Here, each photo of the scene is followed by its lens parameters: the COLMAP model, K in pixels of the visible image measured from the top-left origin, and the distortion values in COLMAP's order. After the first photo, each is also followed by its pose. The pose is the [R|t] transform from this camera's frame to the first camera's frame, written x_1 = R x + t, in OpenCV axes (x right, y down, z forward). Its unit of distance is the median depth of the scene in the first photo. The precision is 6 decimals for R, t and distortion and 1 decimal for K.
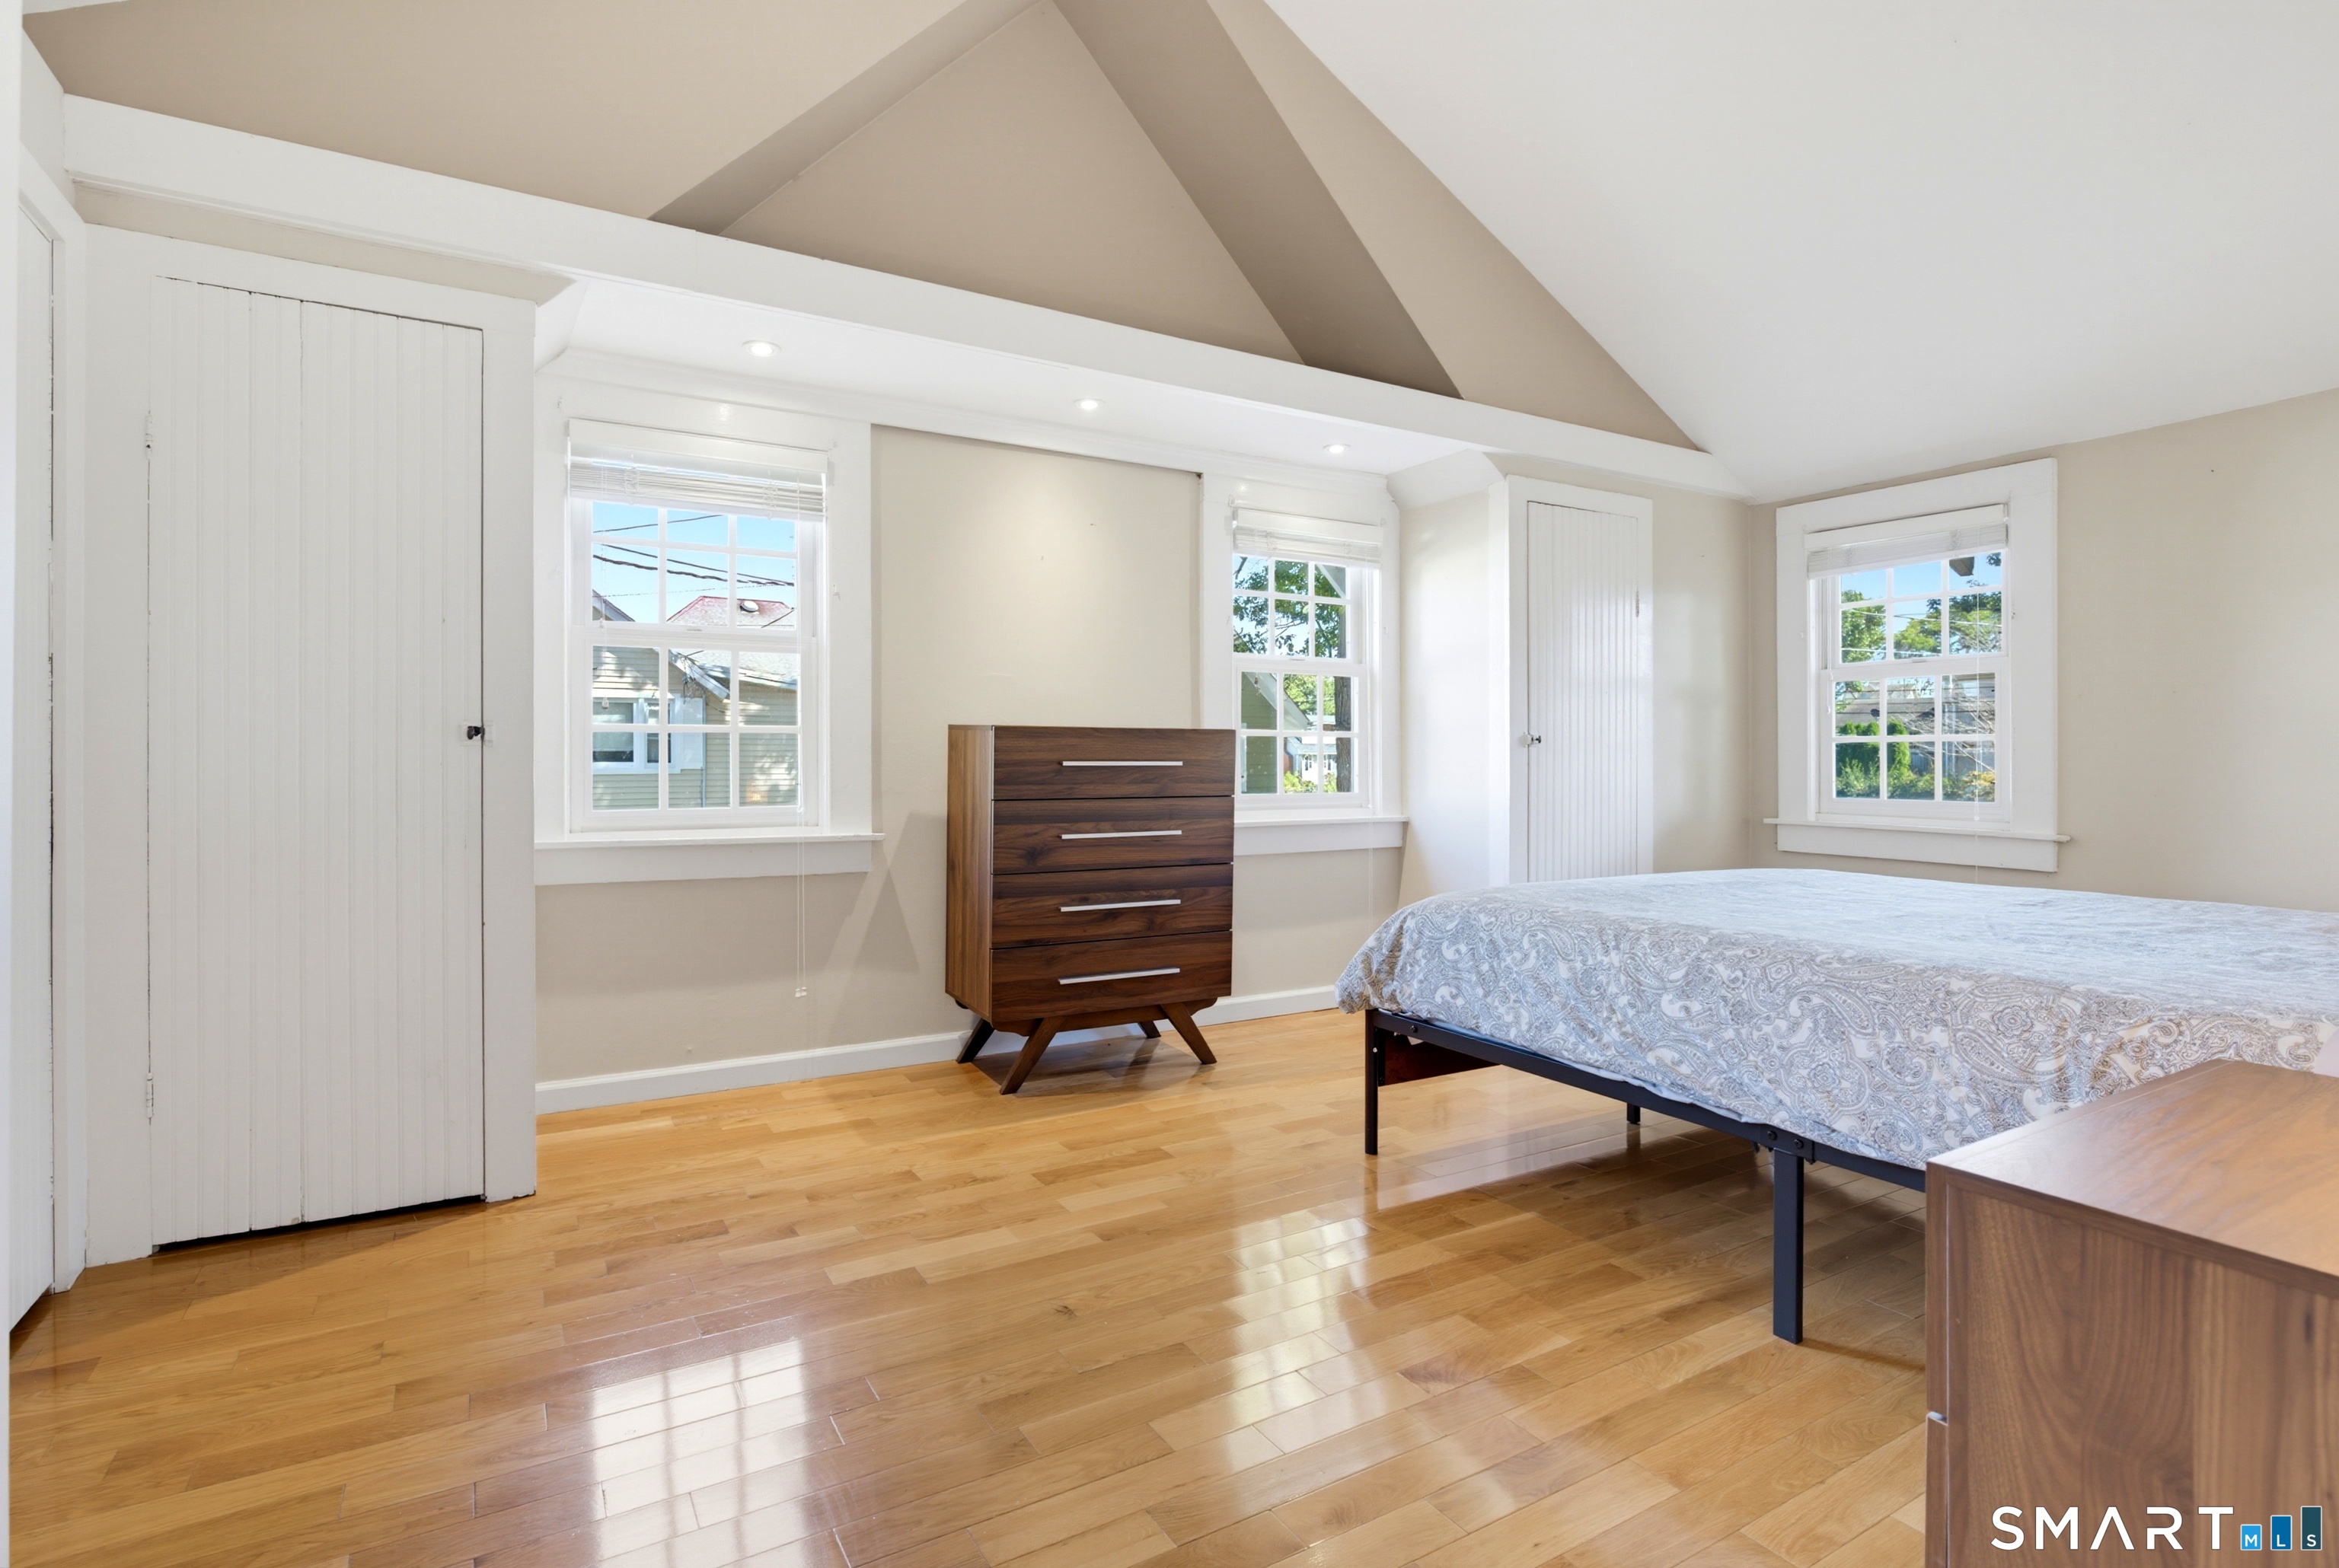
lens RADIAL K [[1125.3, 0, 1155.4], [0, 1125.3, 765.4], [0, 0, 1]] dist [-0.004529, -0.000515]
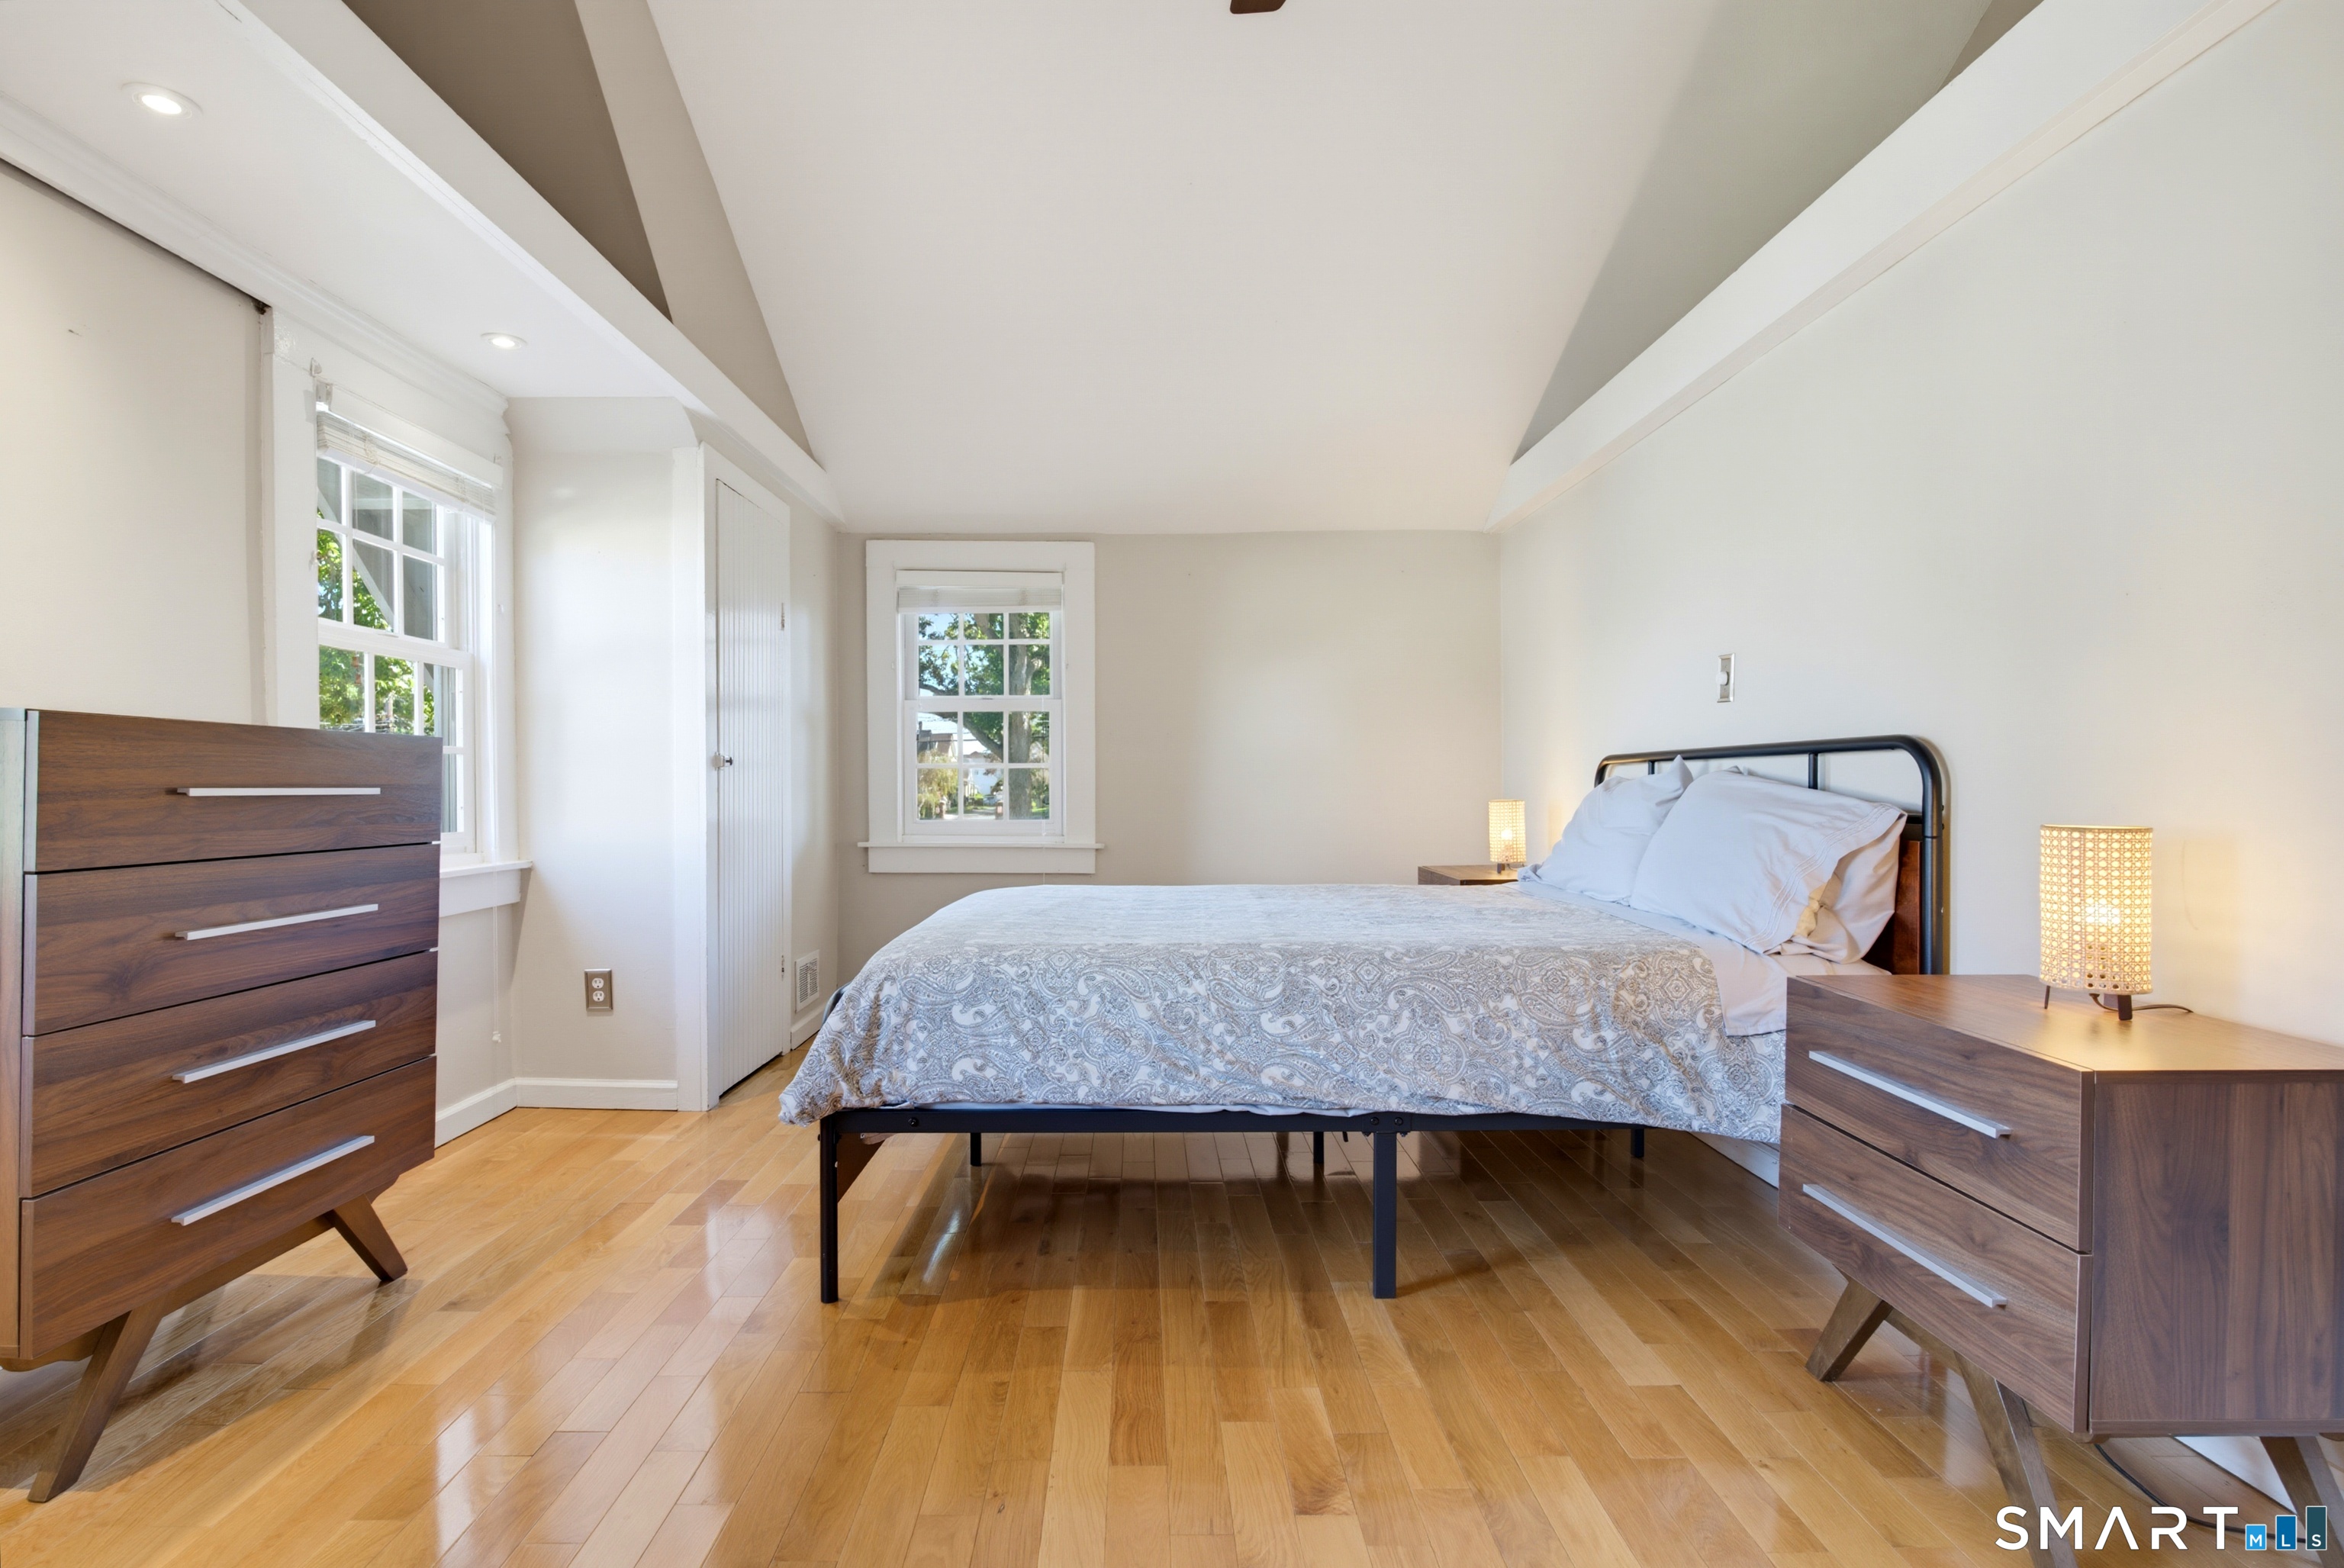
lens RADIAL K [[1127.8, 0, 1160.5], [0, 1127.8, 802.3], [0, 0, 1]] dist [-0.004529, -0.000515]
pose [[0.502059, -0.014814, 0.864706, -0.385471], [0.007297, 0.999890, 0.012893, -0.000846], [-0.864802, -0.000163, 0.502112, 0.466571]]
